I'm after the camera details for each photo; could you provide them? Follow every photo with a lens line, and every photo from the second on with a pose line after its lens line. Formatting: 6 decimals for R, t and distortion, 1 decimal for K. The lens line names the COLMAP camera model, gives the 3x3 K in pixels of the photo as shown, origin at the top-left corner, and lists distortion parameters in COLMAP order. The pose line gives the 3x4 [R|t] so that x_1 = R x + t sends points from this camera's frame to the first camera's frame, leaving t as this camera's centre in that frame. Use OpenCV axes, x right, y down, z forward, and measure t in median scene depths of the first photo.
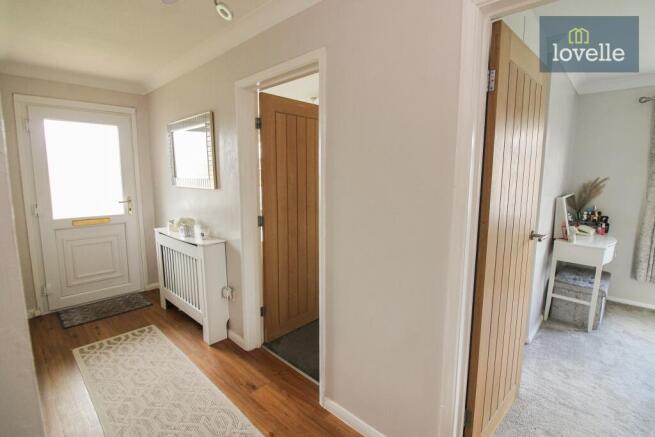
lens RADIAL K [[304.4, 0, 325.2], [0, 304.4, 211.8], [0, 0, 1]] dist [0.001264, -0.013923]
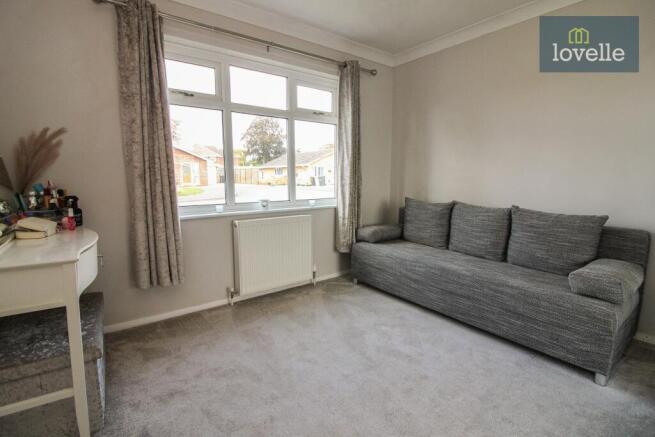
lens RADIAL K [[304.4, 0, 325.2], [0, 304.4, 211.8], [0, 0, 1]] dist [0.001264, -0.013923]
pose [[0.155197, -0.119324, 0.980651, 0.459127], [0.123265, 0.987259, 0.100621, 0.044348], [-0.980163, 0.105264, 0.167928, 0.460563]]
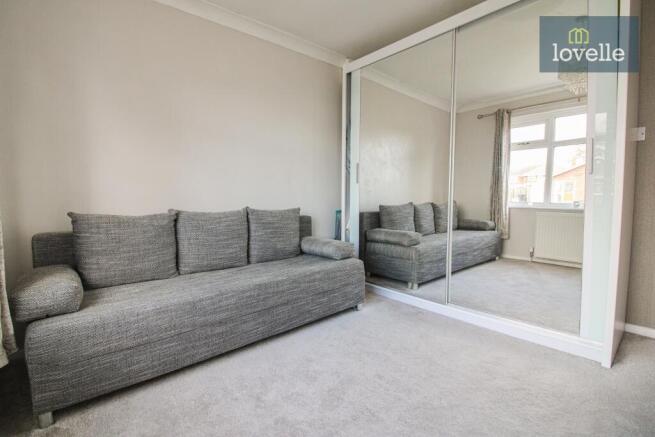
lens RADIAL K [[304.4, 0, 325.2], [0, 304.4, 211.8], [0, 0, 1]] dist [0.001264, -0.013923]
pose [[-0.996269, -0.005999, 0.086093, 1.108644], [0.010195, 0.982413, 0.186442, 0.031960], [-0.085698, 0.186624, -0.978687, 0.934086]]
